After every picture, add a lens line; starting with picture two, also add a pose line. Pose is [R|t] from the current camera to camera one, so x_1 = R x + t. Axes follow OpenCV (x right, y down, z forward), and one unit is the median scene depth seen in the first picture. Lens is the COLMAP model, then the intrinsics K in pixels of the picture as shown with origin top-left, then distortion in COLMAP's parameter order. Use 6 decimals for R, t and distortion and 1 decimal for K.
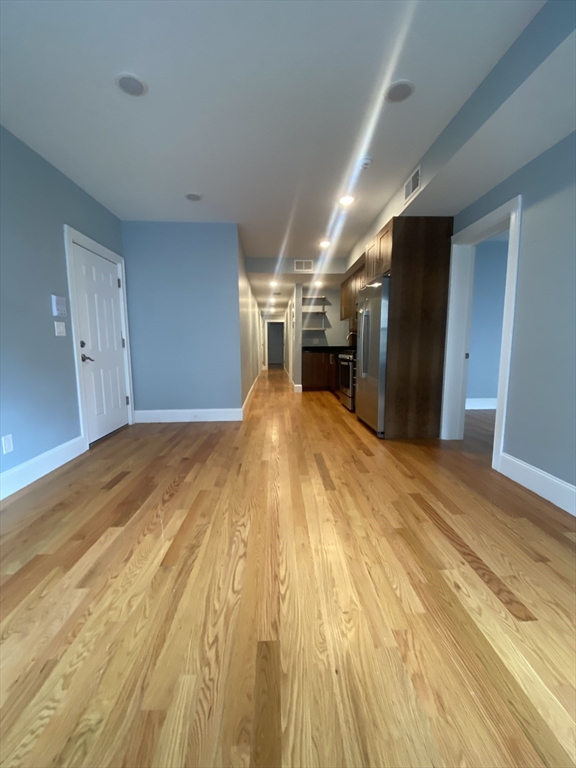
lens RADIAL K [[314.8, 0, 284.3], [0, 314.8, 385.7], [0, 0, 1]] dist [-0.004766, -0.002187]
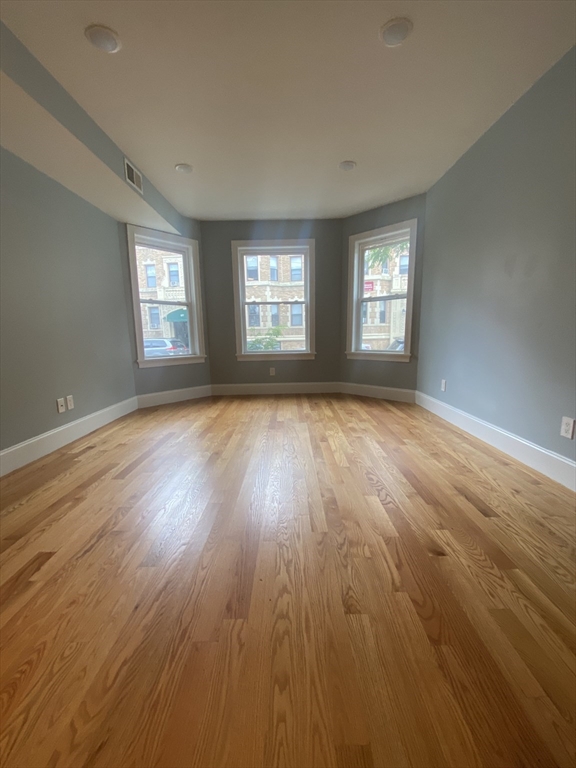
lens RADIAL K [[314.8, 0, 285.0], [0, 314.8, 382.7], [0, 0, 1]] dist [-0.004766, -0.002187]
pose [[-0.999261, 0.019596, 0.033080, -0.058560], [0.028075, 0.959727, 0.279530, -0.081501], [-0.026270, 0.280252, -0.959567, 0.758124]]
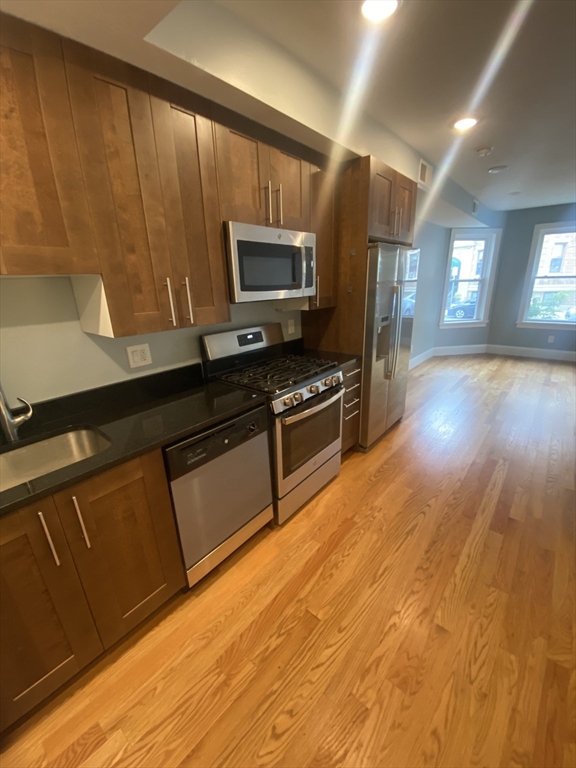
lens RADIAL K [[314.8, 0, 283.0], [0, 314.8, 382.6], [0, 0, 1]] dist [-0.004766, -0.002187]
pose [[-0.740185, -0.181332, 0.647491, -0.038479], [0.120318, 0.911691, 0.392865, -0.212020], [-0.661551, 0.368697, -0.653002, 1.110068]]
